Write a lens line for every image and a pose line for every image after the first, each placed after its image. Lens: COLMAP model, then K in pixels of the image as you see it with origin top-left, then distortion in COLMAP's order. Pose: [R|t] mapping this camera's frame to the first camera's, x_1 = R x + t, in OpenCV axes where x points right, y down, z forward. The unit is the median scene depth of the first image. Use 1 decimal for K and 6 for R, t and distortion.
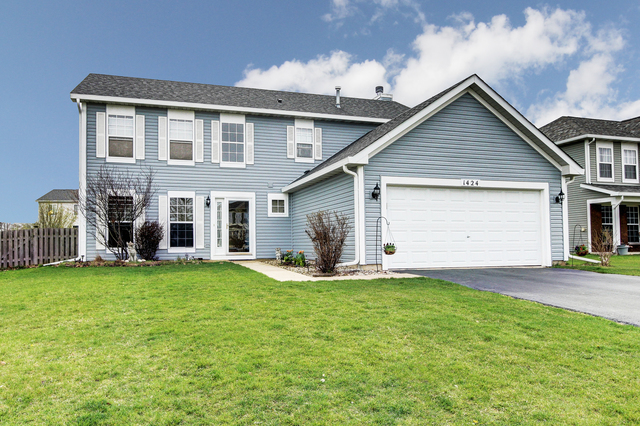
lens RADIAL K [[323.2, 0, 332.3], [0, 323.2, 211.9], [0, 0, 1]] dist [0.000657, -0.000263]
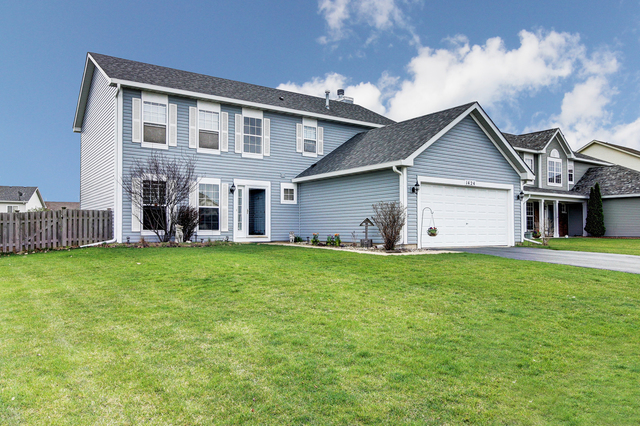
lens RADIAL K [[309.4, 0, 319.8], [0, 309.4, 198.0], [0, 0, 1]] dist [0.001089, -0.000015]
pose [[0.976643, 0.030174, 0.212737, -0.324747], [-0.029265, 0.999544, -0.007421, -0.000404], [-0.212864, 0.001022, 0.977081, -0.081544]]
